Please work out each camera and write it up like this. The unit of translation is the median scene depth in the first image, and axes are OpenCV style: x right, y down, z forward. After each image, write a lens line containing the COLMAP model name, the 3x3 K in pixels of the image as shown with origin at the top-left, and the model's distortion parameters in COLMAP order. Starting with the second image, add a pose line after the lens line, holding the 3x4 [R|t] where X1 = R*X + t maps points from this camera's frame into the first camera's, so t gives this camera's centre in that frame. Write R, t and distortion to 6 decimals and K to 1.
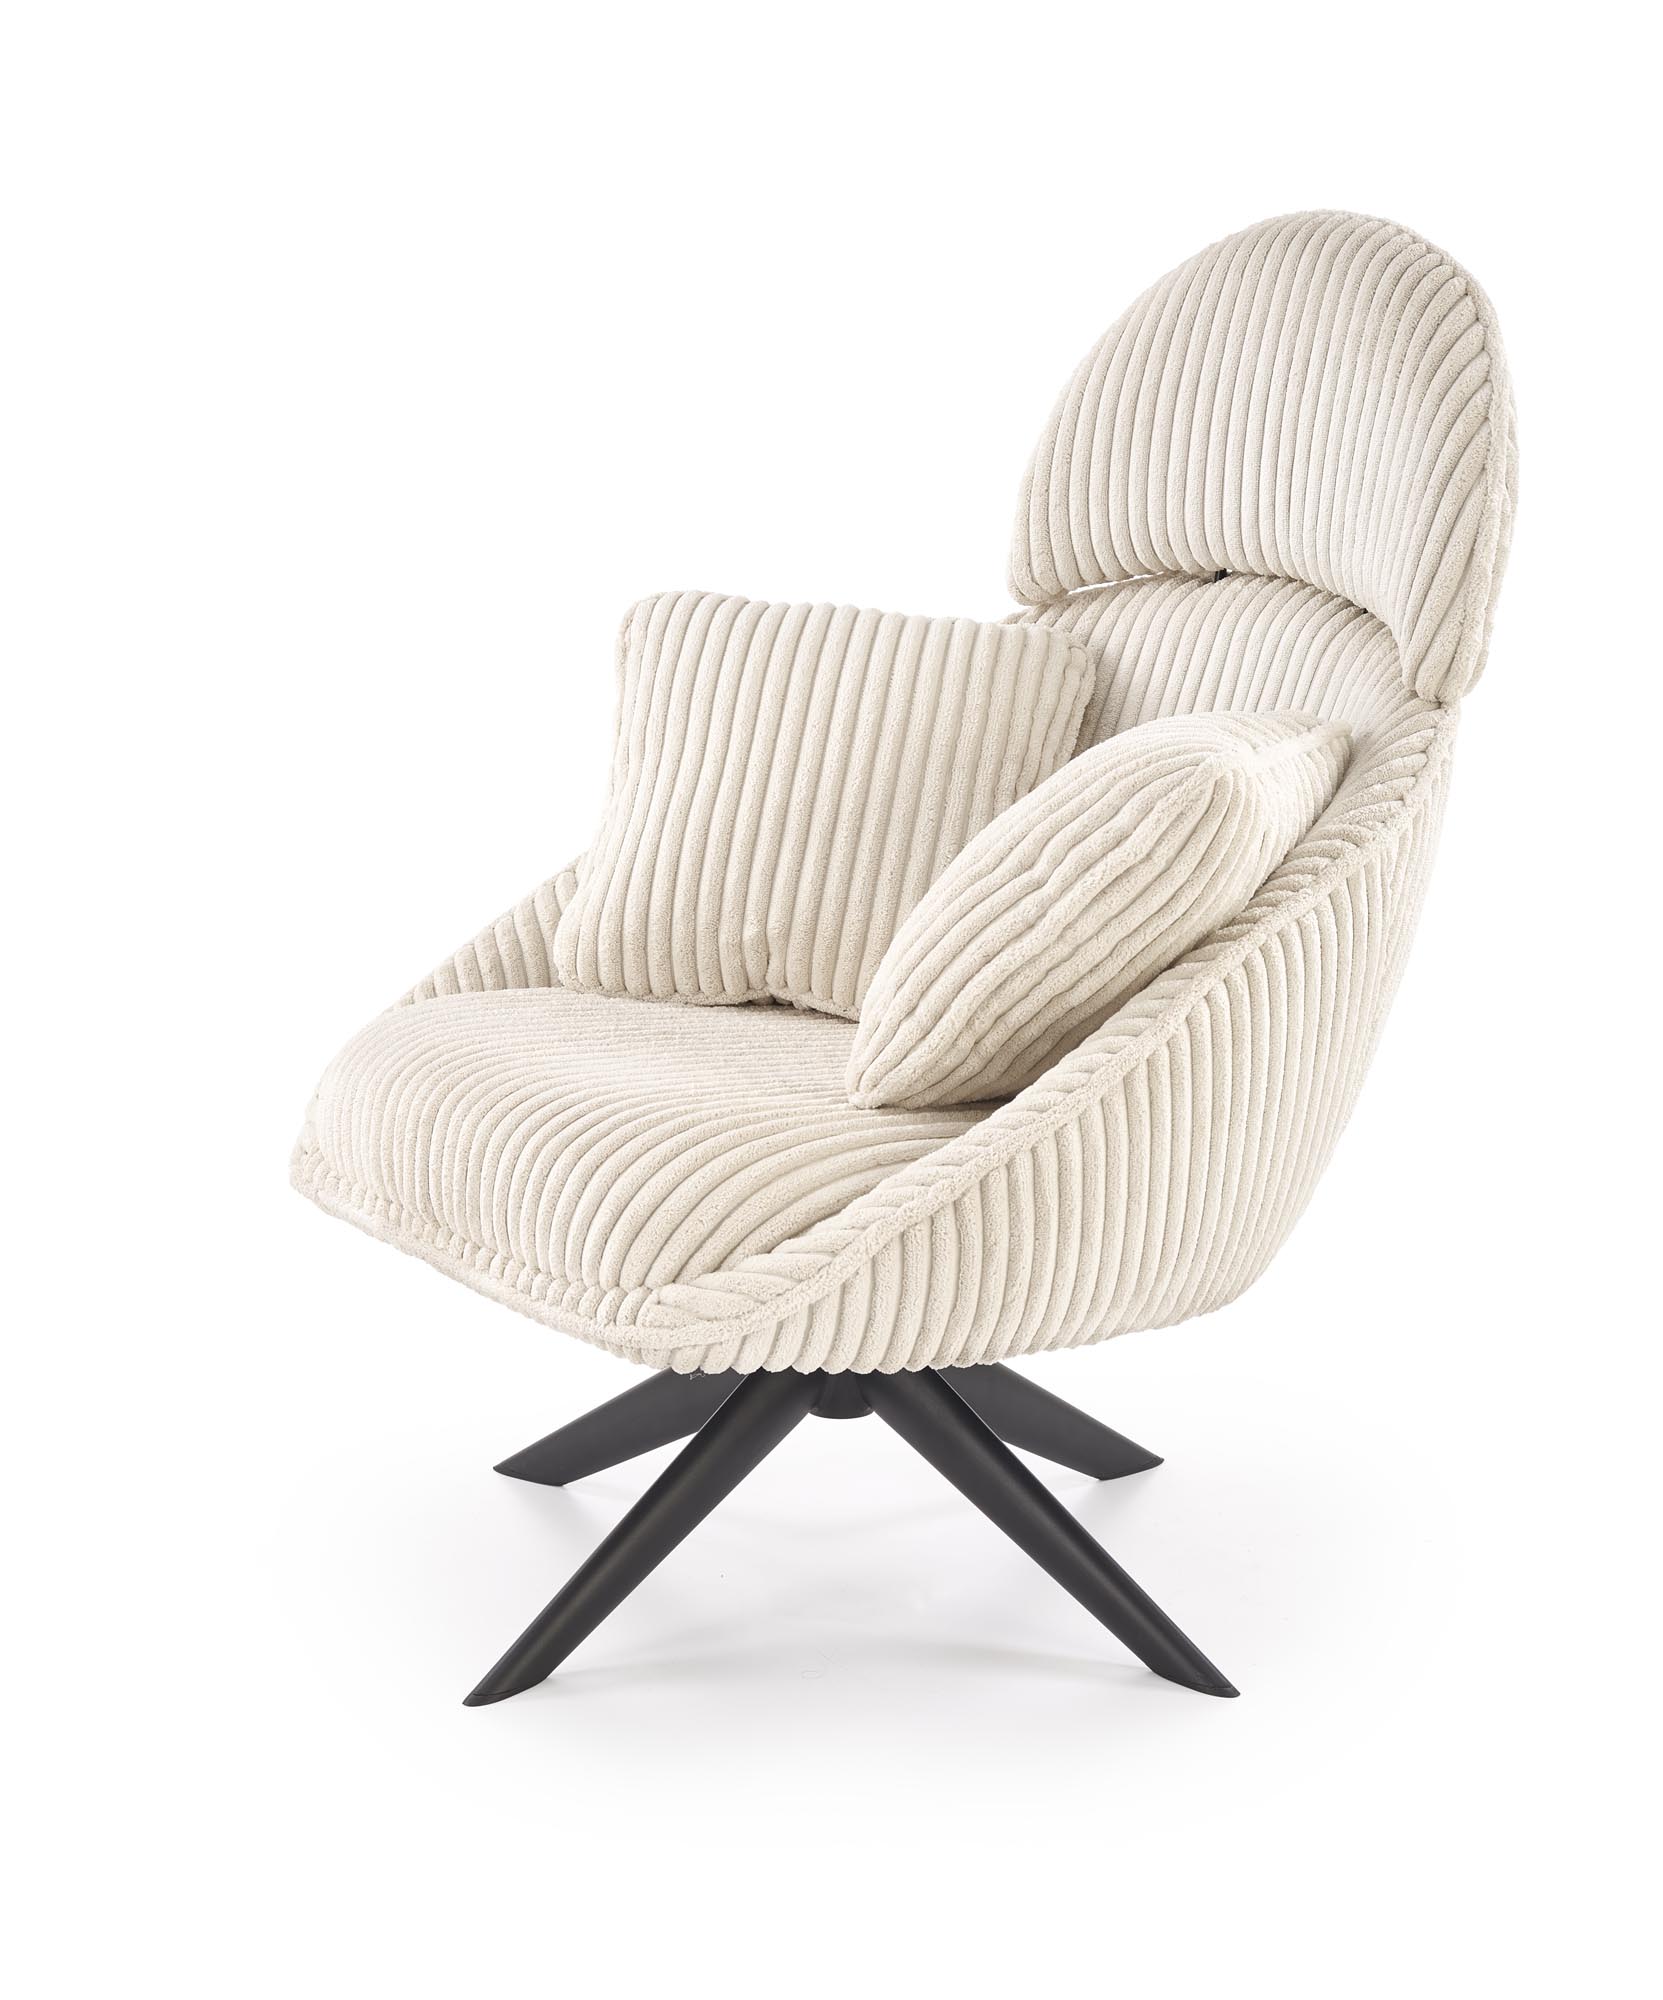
lens RADIAL K [[4844.9, 0, 837.0], [0, 4844.9, 998.0], [0, 0, 1]] dist [0.329938, 0.000000]
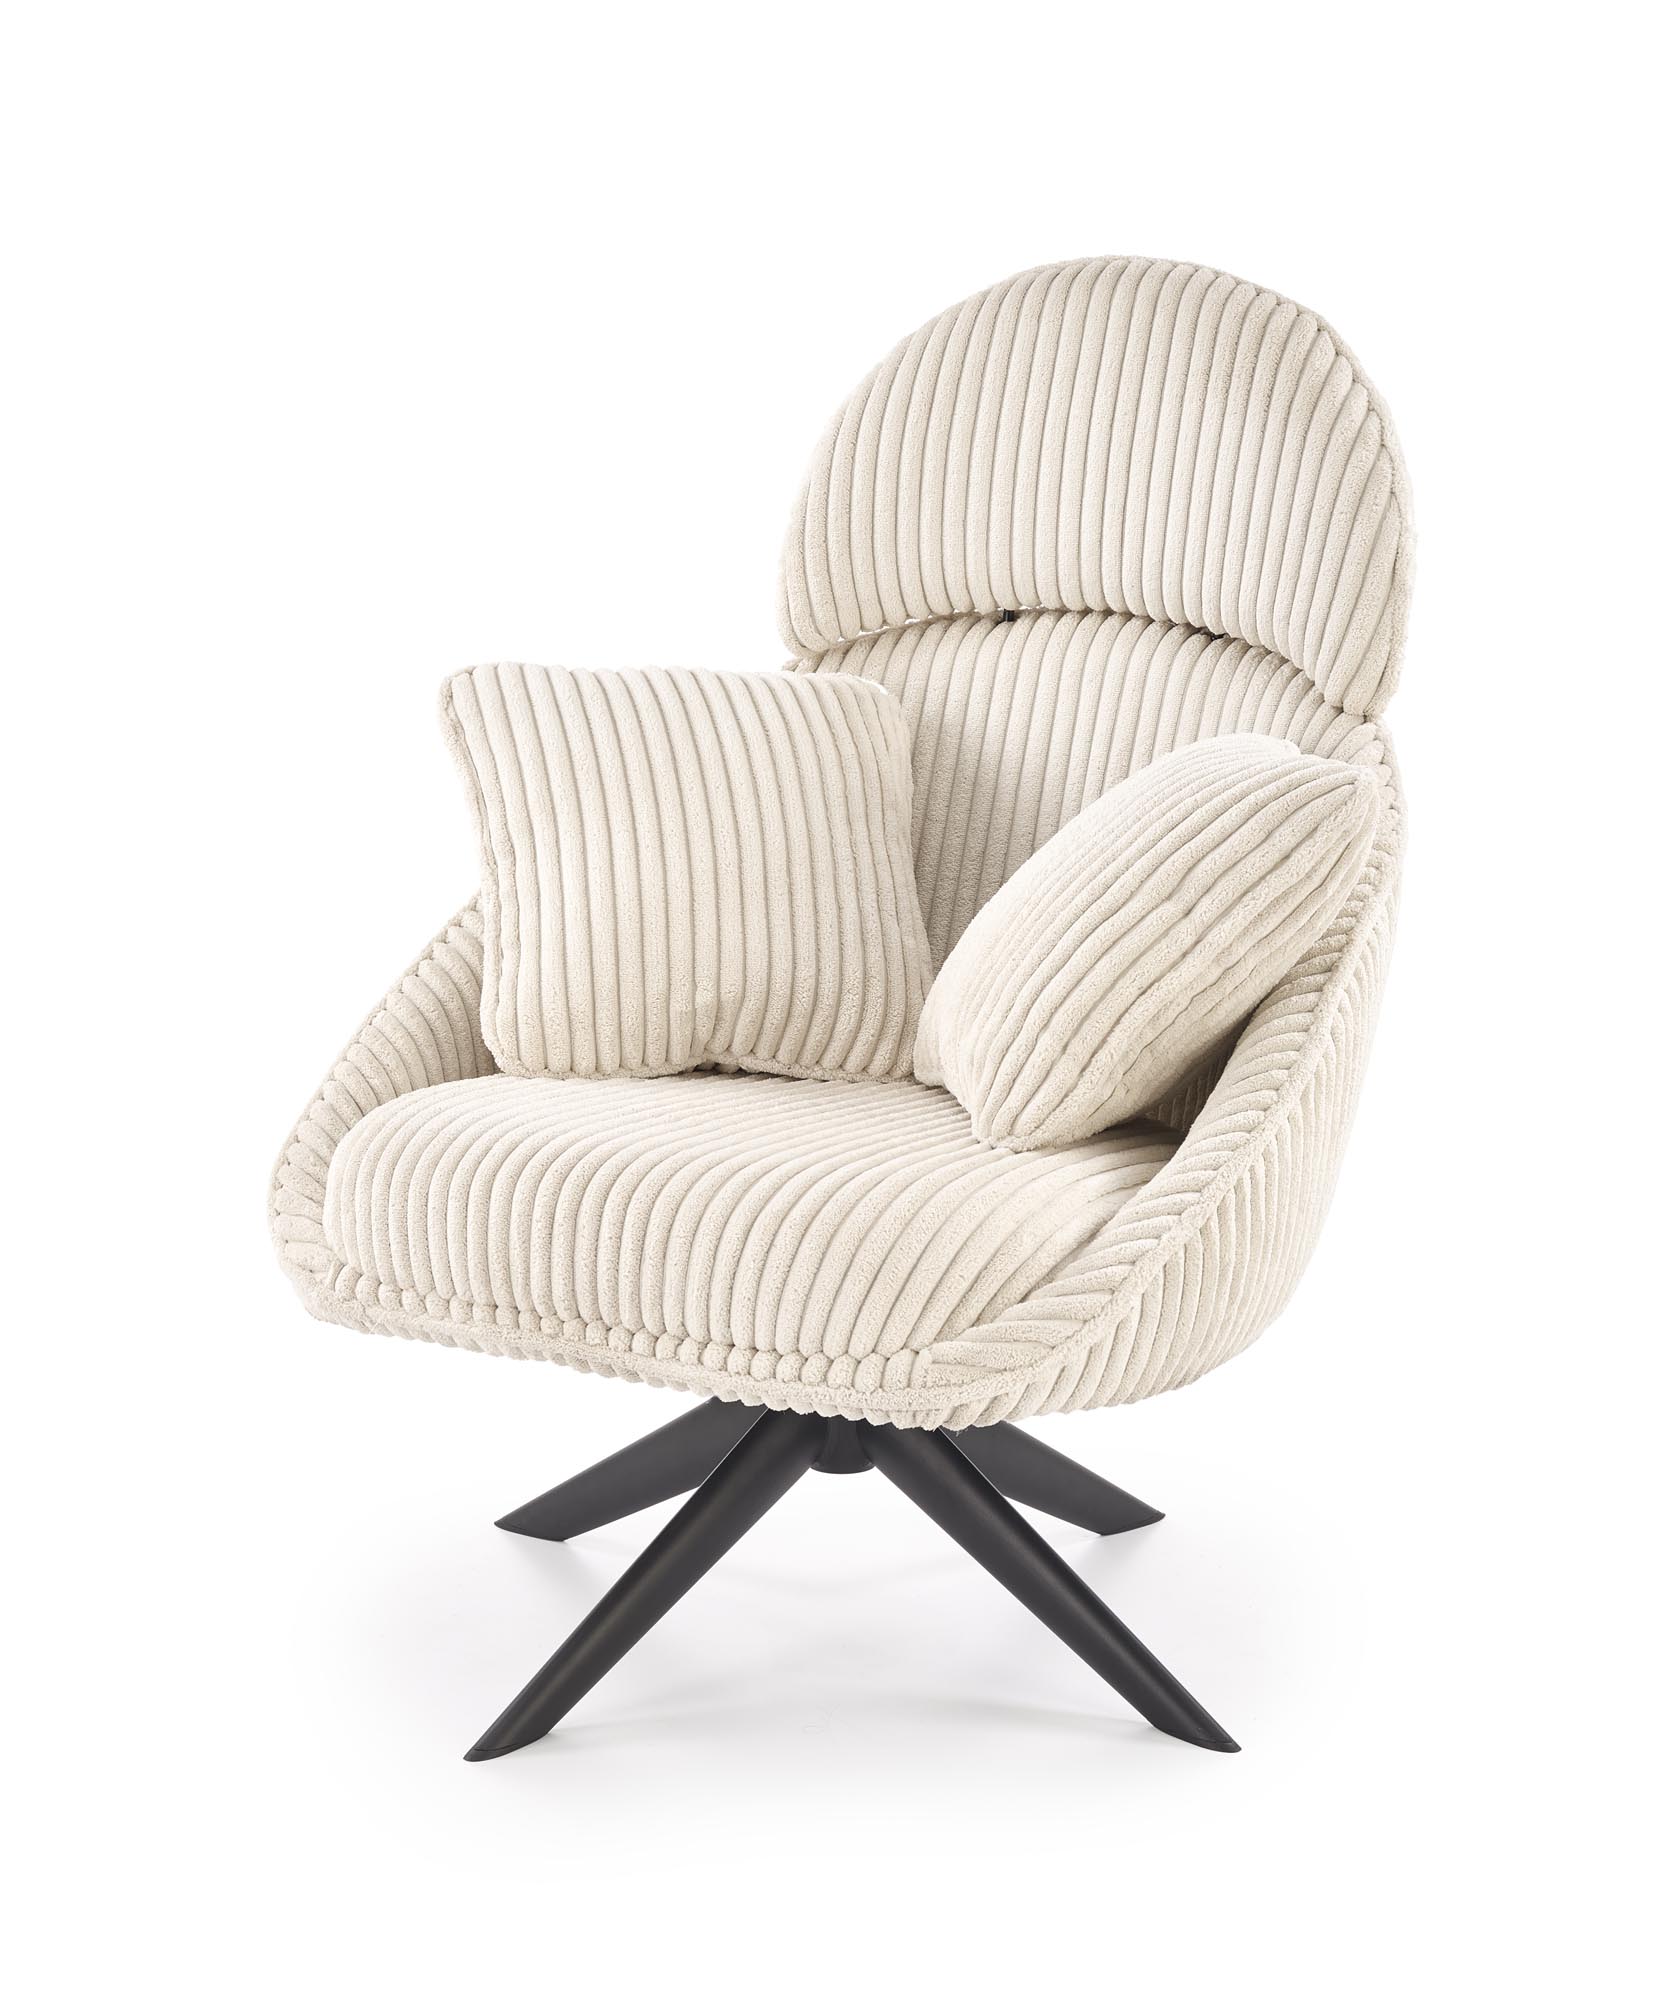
lens RADIAL K [[4844.9, 0, 823.5], [0, 4844.9, 1049.4], [0, 0, 1]] dist [0.329938, 0.000000]
pose [[0.899380, -0.095185, 0.426678, -0.420143], [0.097480, 0.995100, 0.016517, -0.017265], [-0.426160, 0.026738, 0.904253, 0.097601]]
